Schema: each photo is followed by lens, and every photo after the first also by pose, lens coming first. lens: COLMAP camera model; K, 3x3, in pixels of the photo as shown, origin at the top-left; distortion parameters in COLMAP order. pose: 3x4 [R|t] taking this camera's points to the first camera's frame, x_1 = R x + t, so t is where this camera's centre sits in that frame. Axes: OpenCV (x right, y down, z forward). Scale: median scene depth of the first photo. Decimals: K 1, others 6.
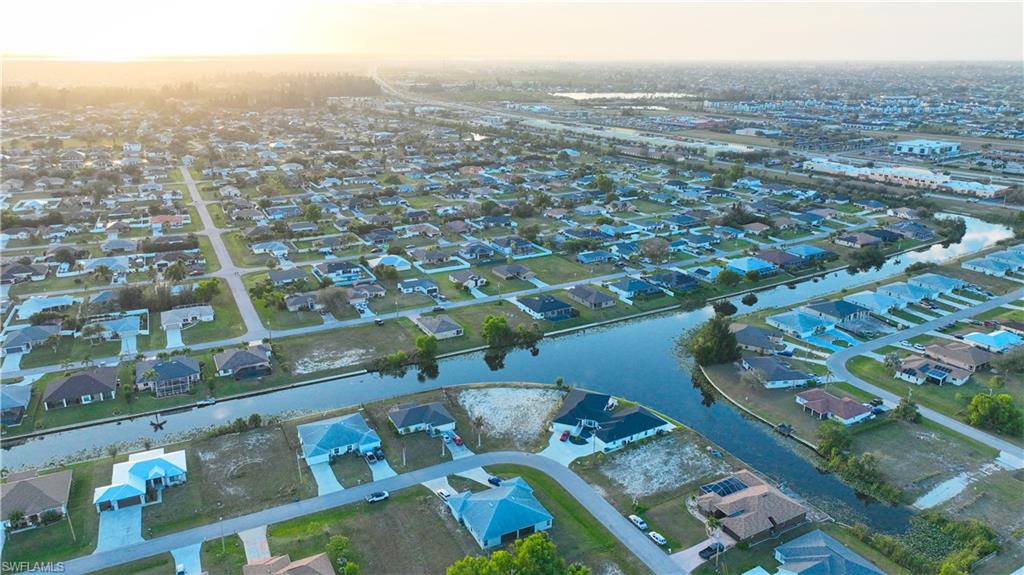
lens RADIAL K [[719.7, 0, 513.4], [0, 719.7, 288.5], [0, 0, 1]] dist [0.005765, 0.008027]
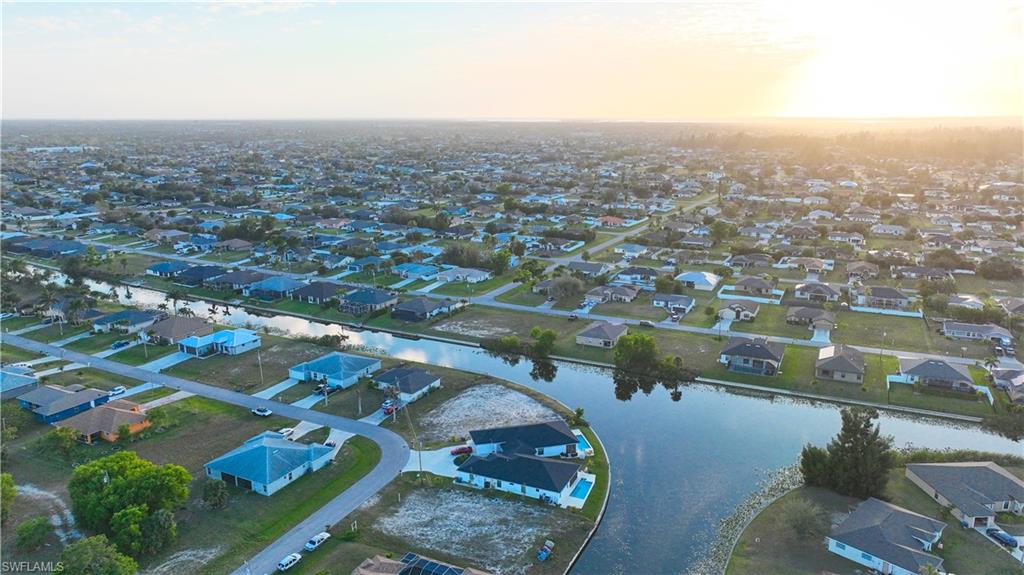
lens RADIAL K [[719.7, 0, 513.4], [0, 719.7, 288.5], [0, 0, 1]] dist [0.005765, 0.008027]
pose [[0.576815, 0.183640, -0.795966, 0.464521], [-0.250001, 0.967334, 0.042008, -0.008124], [0.777679, 0.174761, 0.603882, 0.362675]]
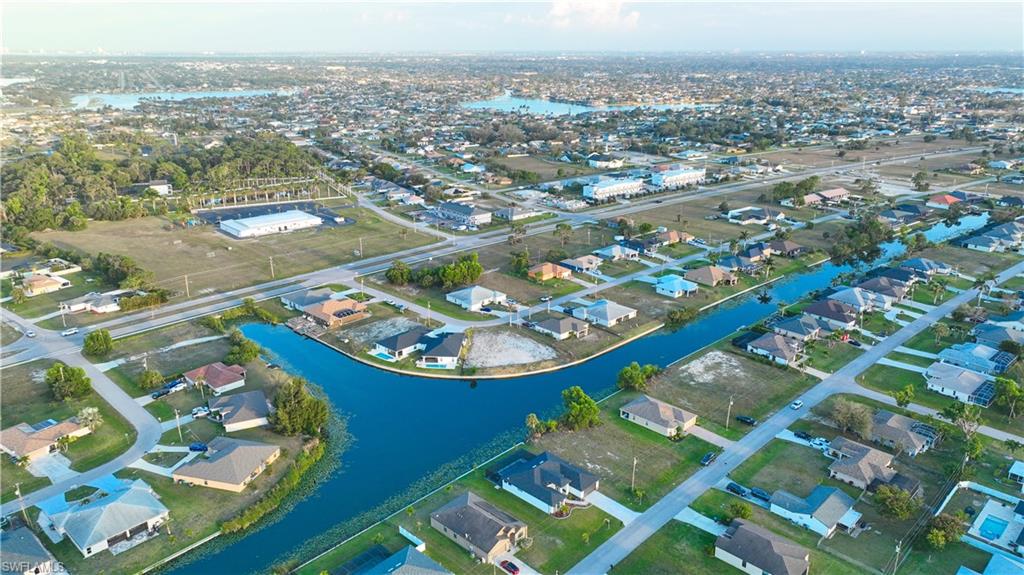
lens RADIAL K [[719.7, 0, 513.4], [0, 719.7, 288.5], [0, 0, 1]] dist [0.005765, 0.008027]
pose [[-0.957209, 0.086769, -0.276085, 0.219006], [-0.096238, 0.804262, 0.586431, -0.443038], [0.272928, 0.587907, -0.761496, 1.339394]]
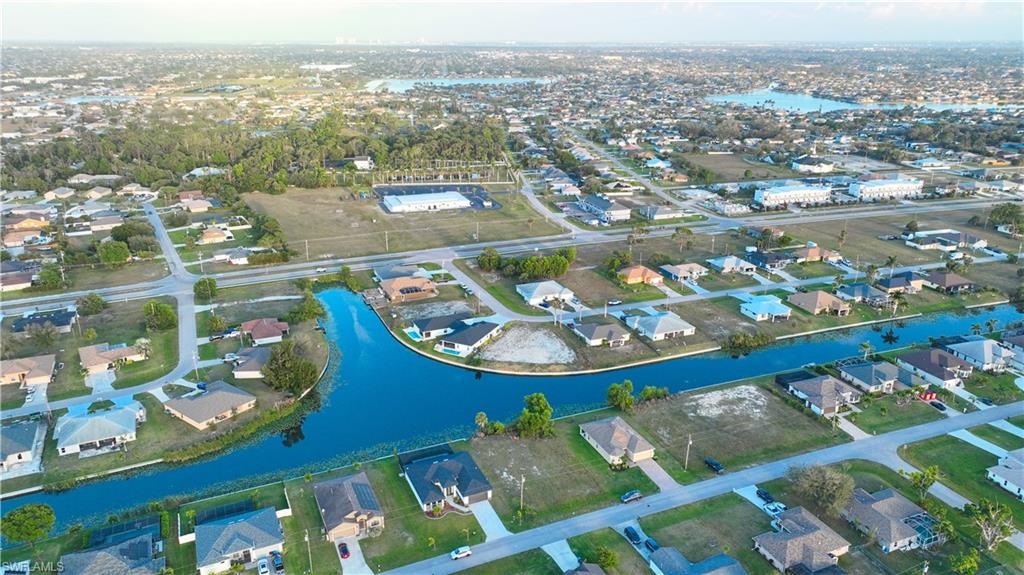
lens RADIAL K [[719.7, 0, 513.4], [0, 719.7, 288.5], [0, 0, 1]] dist [0.005765, 0.008027]
pose [[-0.995771, -0.036451, 0.084327, -0.053450], [0.022642, 0.792219, 0.609817, -0.447903], [-0.089034, 0.609147, -0.788044, 1.349322]]
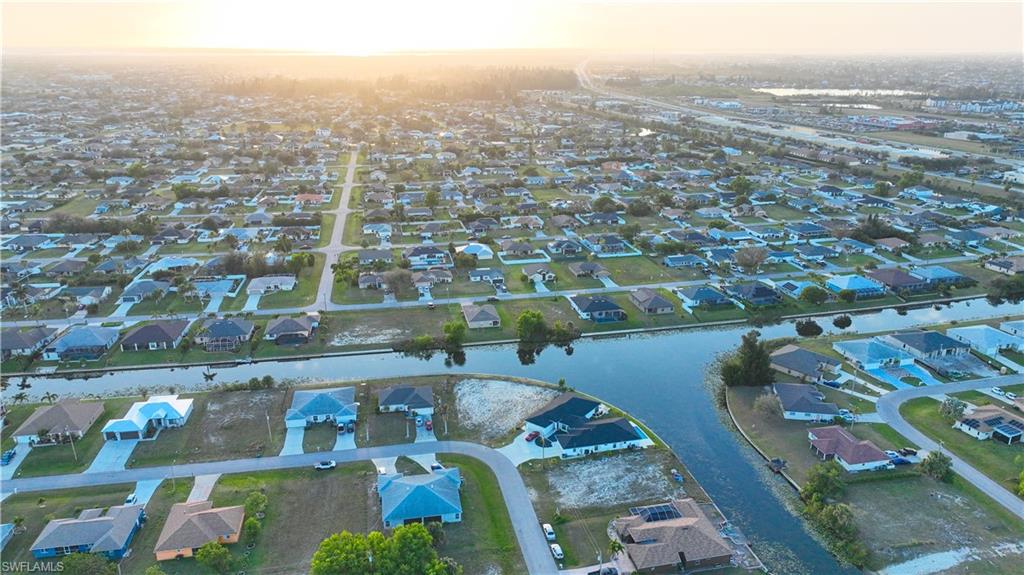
lens RADIAL K [[719.7, 0, 513.4], [0, 719.7, 288.5], [0, 0, 1]] dist [0.005765, 0.008027]
pose [[0.957293, 0.088883, -0.275117, 0.200847], [-0.086750, 0.996031, 0.019937, -0.009192], [0.275797, 0.004781, 0.961204, 0.030246]]
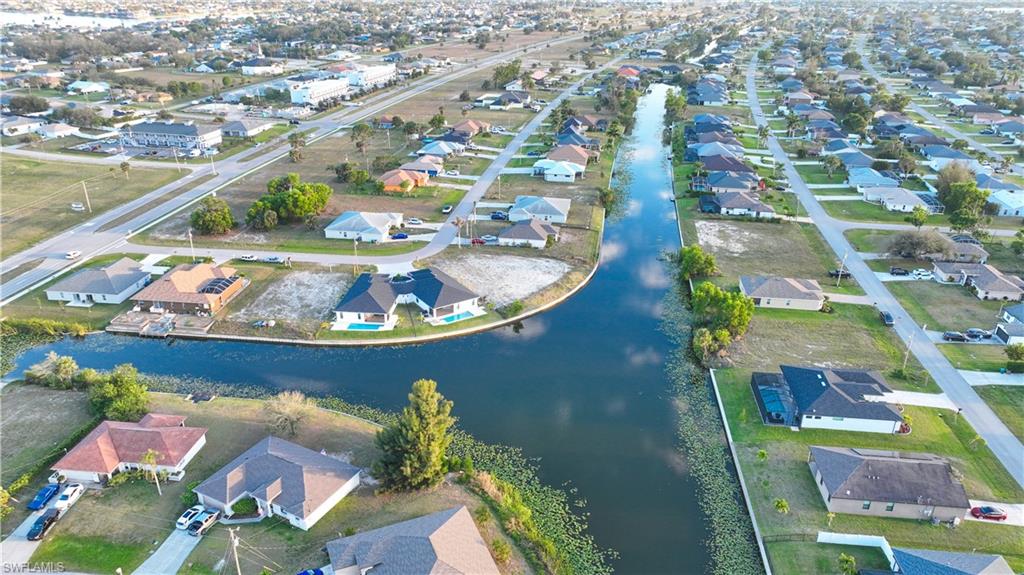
lens RADIAL K [[719.7, 0, 513.4], [0, 719.7, 288.5], [0, 0, 1]] dist [0.005765, 0.008027]
pose [[-0.585919, 0.318558, -0.745131, 0.459985], [-0.266141, 0.792849, 0.548233, -0.213329], [0.765420, 0.519530, -0.379763, 0.974576]]
